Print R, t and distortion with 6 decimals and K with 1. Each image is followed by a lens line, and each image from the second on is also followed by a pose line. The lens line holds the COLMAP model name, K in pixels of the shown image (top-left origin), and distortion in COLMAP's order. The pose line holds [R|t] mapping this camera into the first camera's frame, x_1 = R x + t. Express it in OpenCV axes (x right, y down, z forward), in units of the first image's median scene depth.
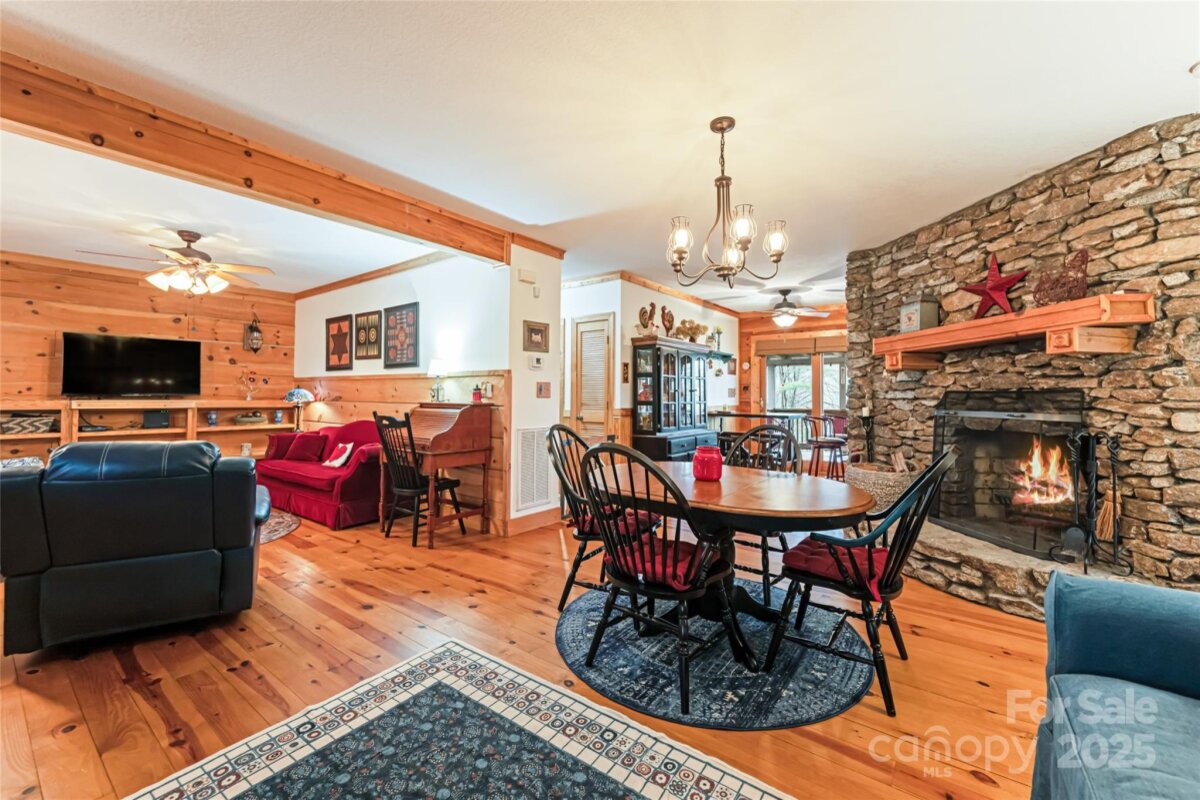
lens RADIAL K [[489.5, 0, 599.5], [0, 489.5, 385.7], [0, 0, 1]] dist [-0.000842, -0.000045]
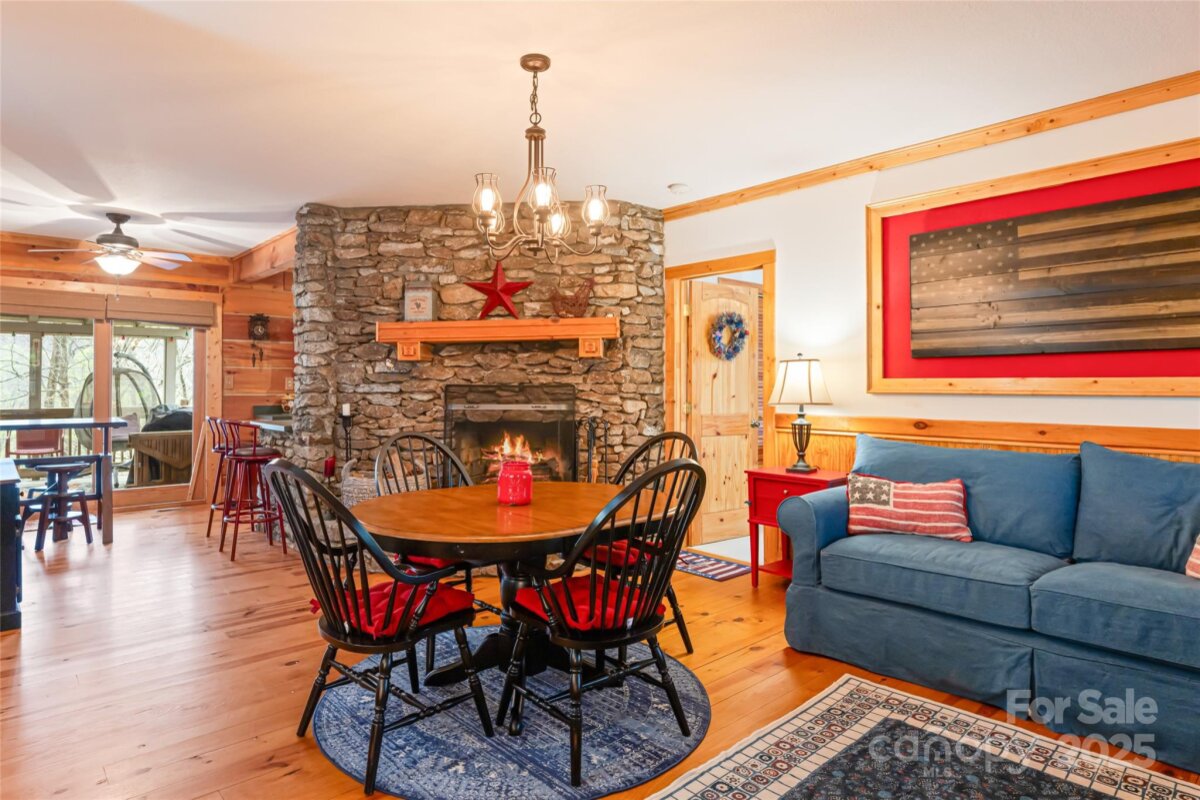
lens RADIAL K [[679.1, 0, 580.8], [0, 679.1, 376.6], [0, 0, 1]] dist [-0.001430, -0.001115]
pose [[0.195815, 0.004821, 0.980629, -0.591658], [-0.018833, 0.999822, -0.001154, -0.008828], [-0.980460, -0.018242, 0.195871, 0.490966]]
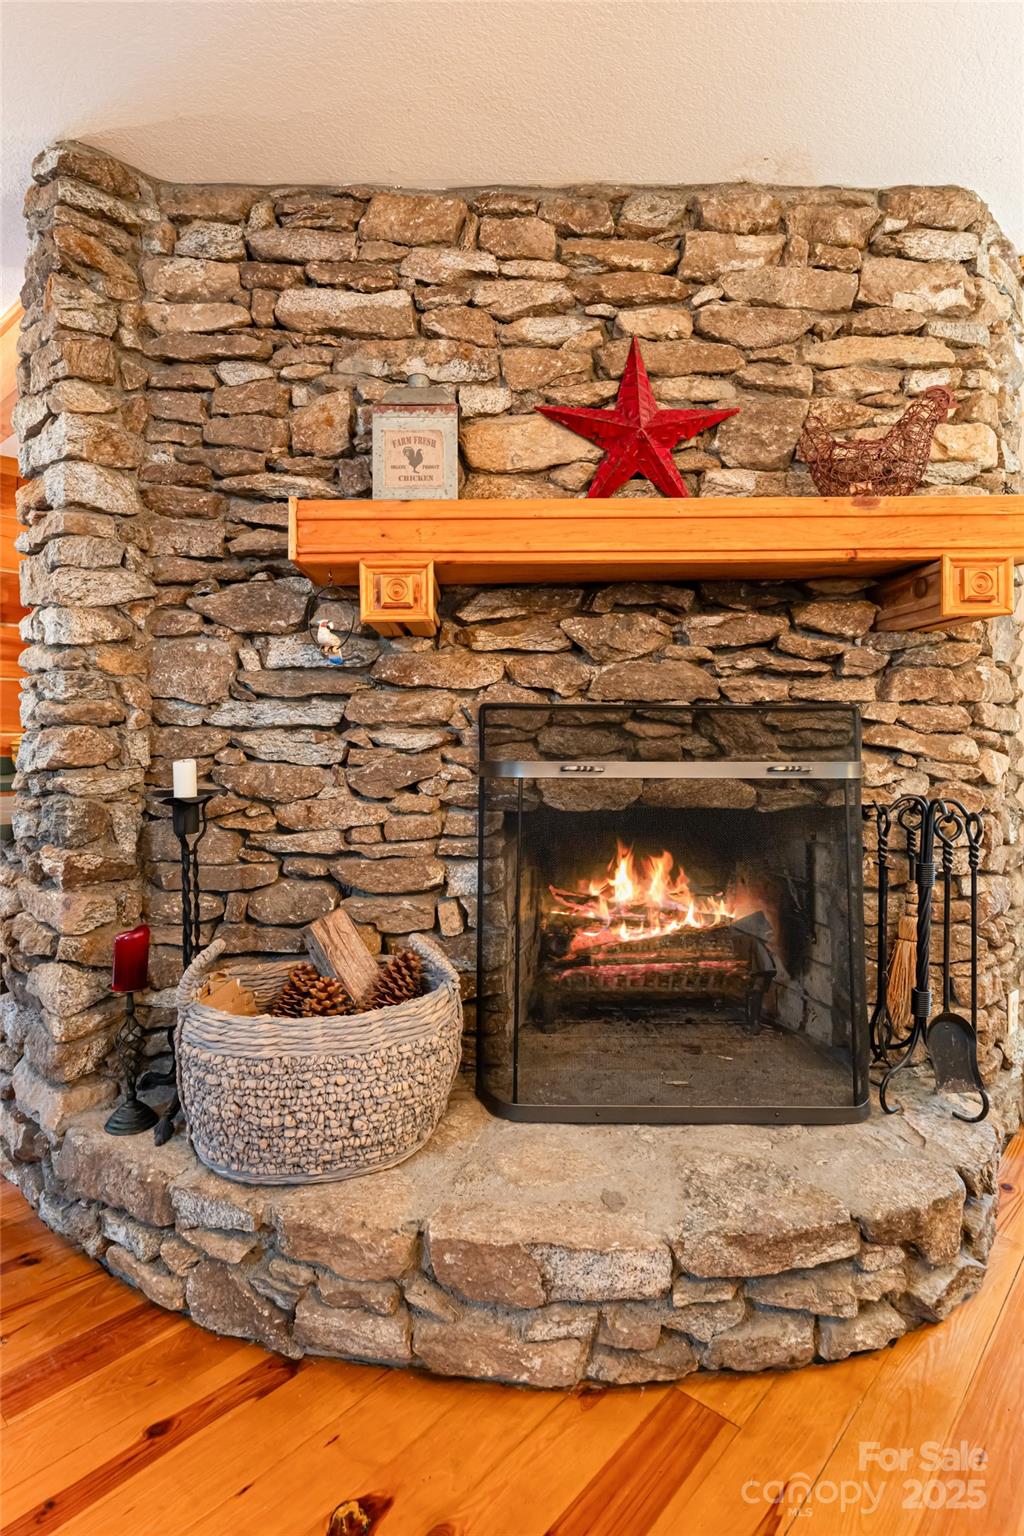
lens RADIAL K [[809.3, 0, 502.0], [0, 809.3, 724.6], [0, 0, 1]] dist [-0.000261, 0.000128]
pose [[0.099127, -0.004988, 0.995062, 0.163363], [-0.023348, 0.999700, 0.007337, 0.022034], [-0.994801, -0.023960, 0.098981, 0.969915]]
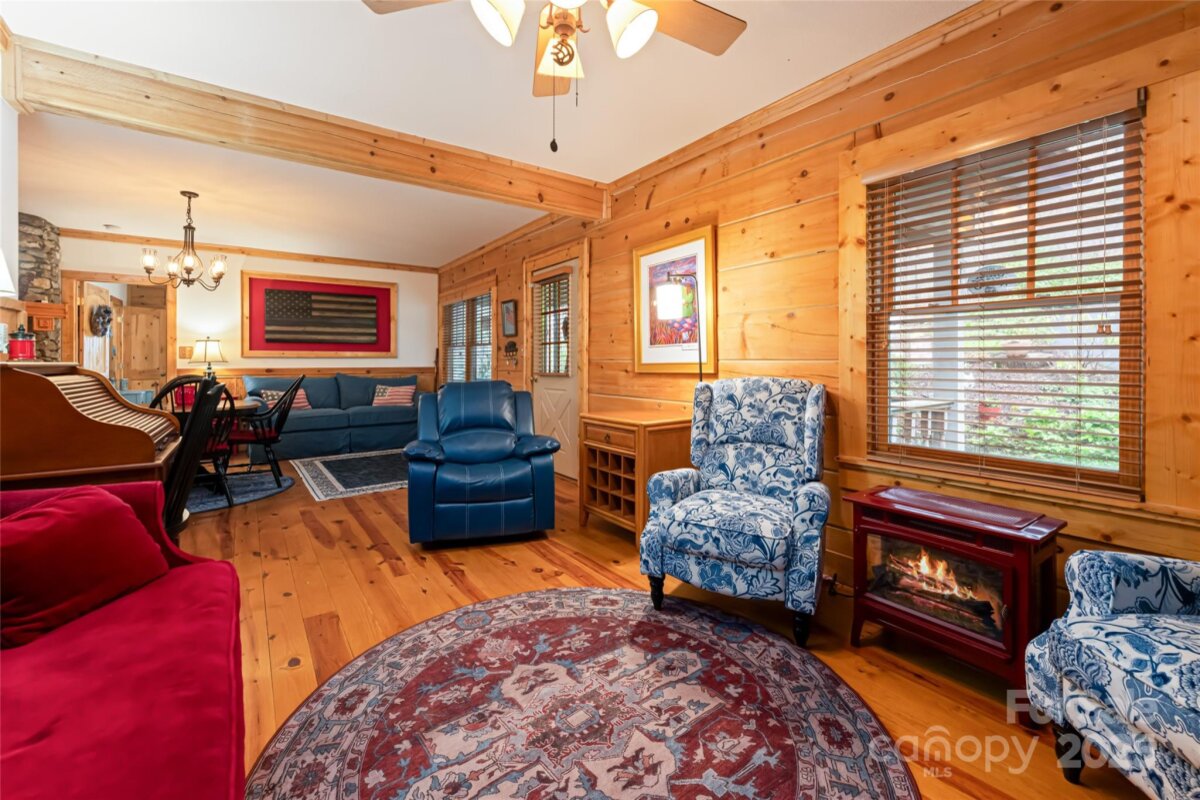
lens RADIAL K [[498.4, 0, 598.2], [0, 498.4, 363.9], [0, 0, 1]] dist [-0.000309, -0.000045]
pose [[-0.954018, -0.005609, 0.299696, -1.142978], [-0.010787, 0.999820, -0.015626, 0.046220], [-0.299555, -0.018140, -0.953907, 1.561932]]
